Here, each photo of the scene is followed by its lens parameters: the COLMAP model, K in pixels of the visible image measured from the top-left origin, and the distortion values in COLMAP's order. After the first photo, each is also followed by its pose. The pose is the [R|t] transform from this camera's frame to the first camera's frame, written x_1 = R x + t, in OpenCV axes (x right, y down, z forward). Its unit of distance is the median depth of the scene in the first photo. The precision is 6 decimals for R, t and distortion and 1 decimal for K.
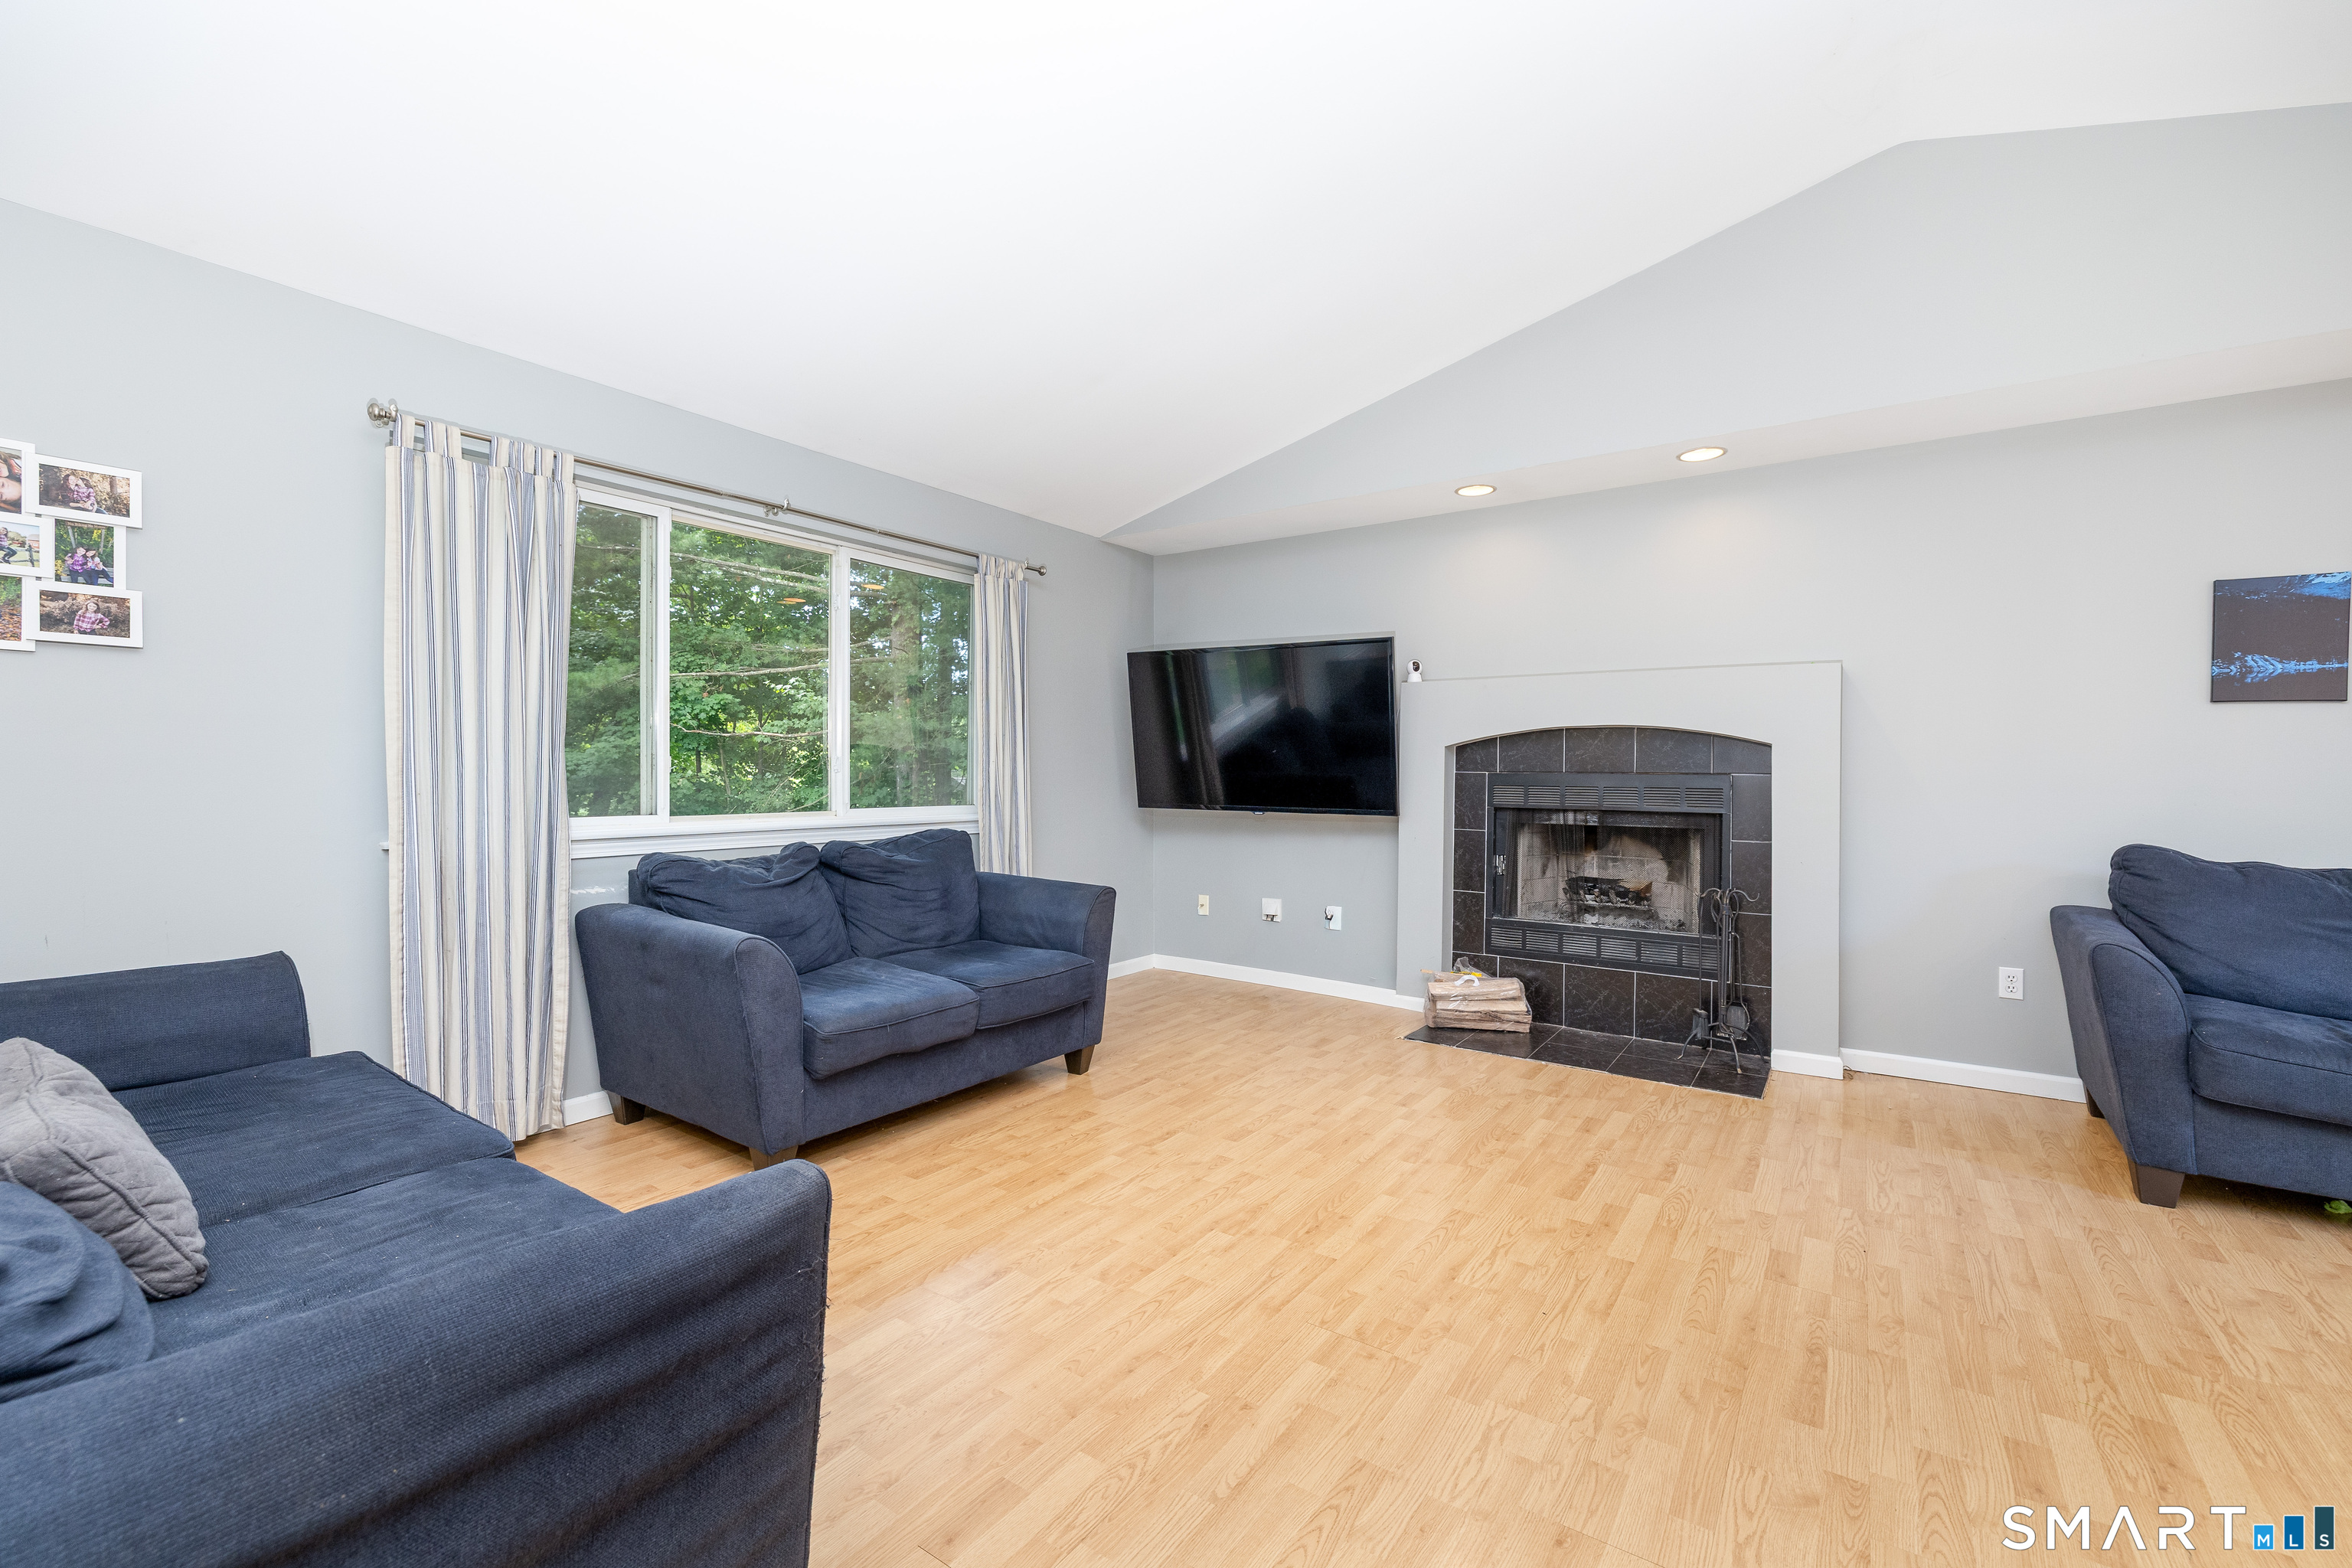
lens RADIAL K [[1031.9, 0, 1182.5], [0, 1031.9, 771.6], [0, 0, 1]] dist [0.028223, -0.000168]
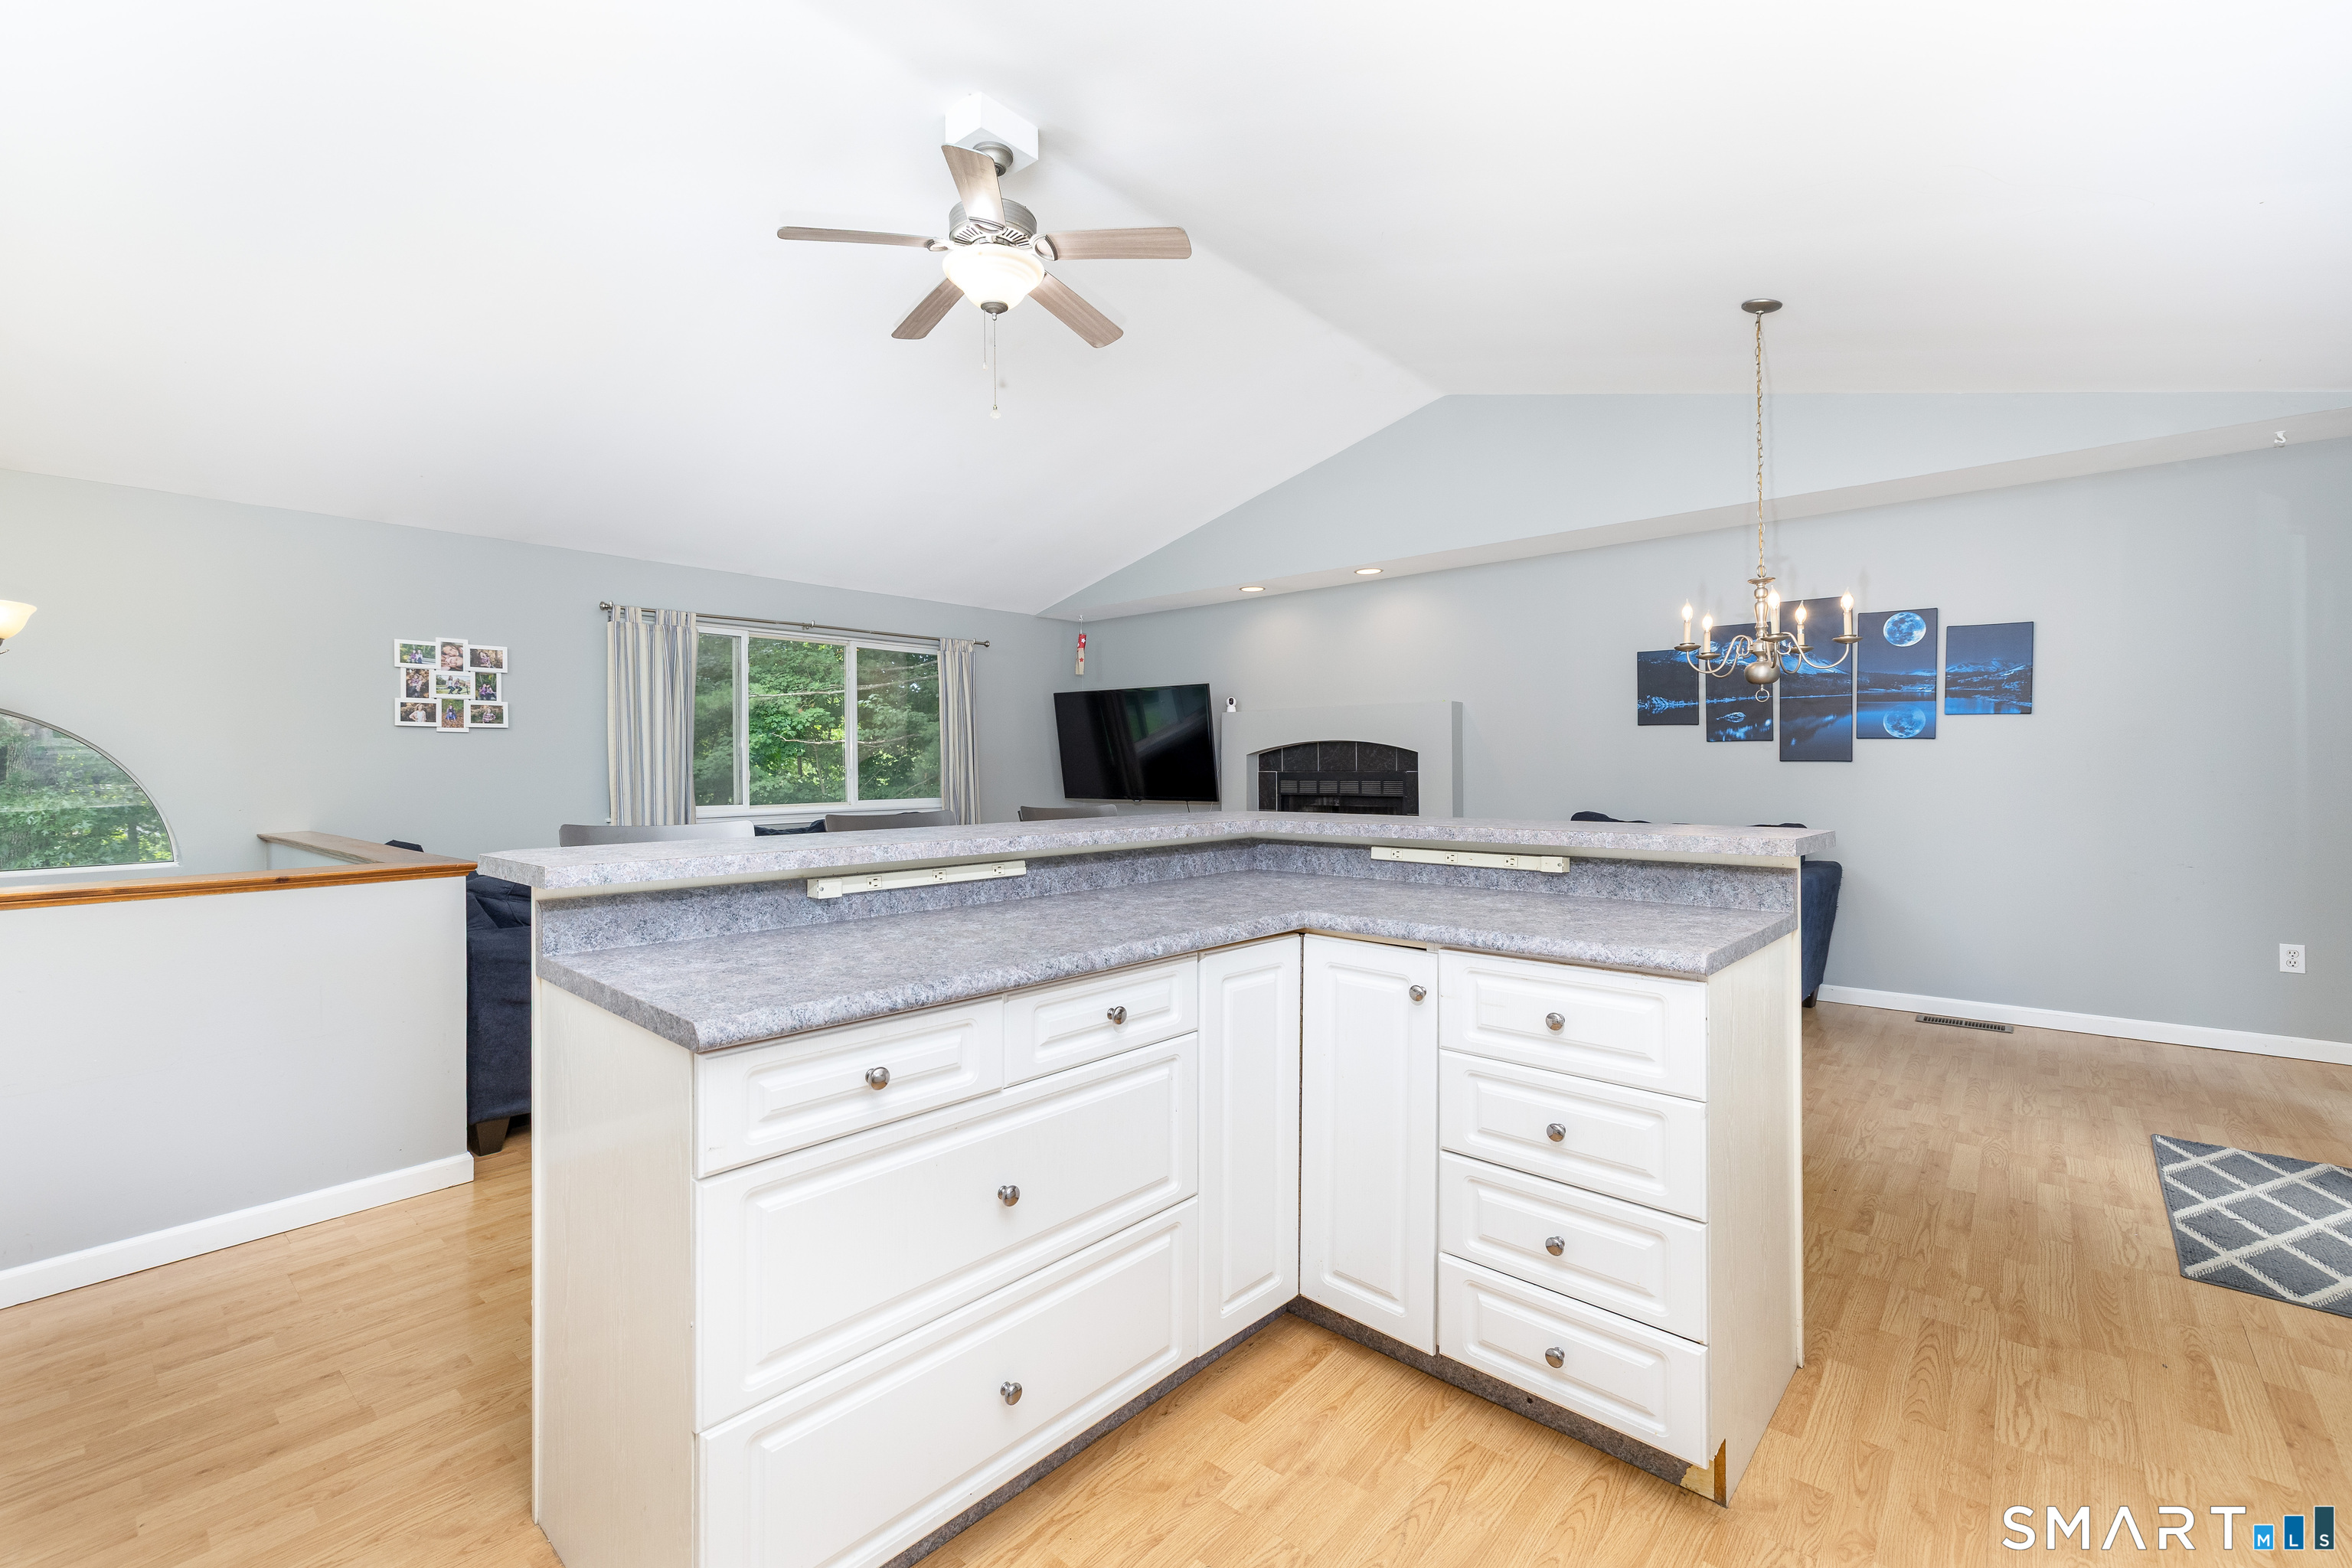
lens RADIAL K [[1031.9, 0, 1183.9], [0, 1031.9, 795.2], [0, 0, 1]] dist [0.028223, -0.000168]
pose [[0.994374, -0.012659, -0.105168, 0.445628], [0.016143, 0.999347, 0.032339, -0.020610], [0.104689, -0.033855, 0.993929, -0.716675]]
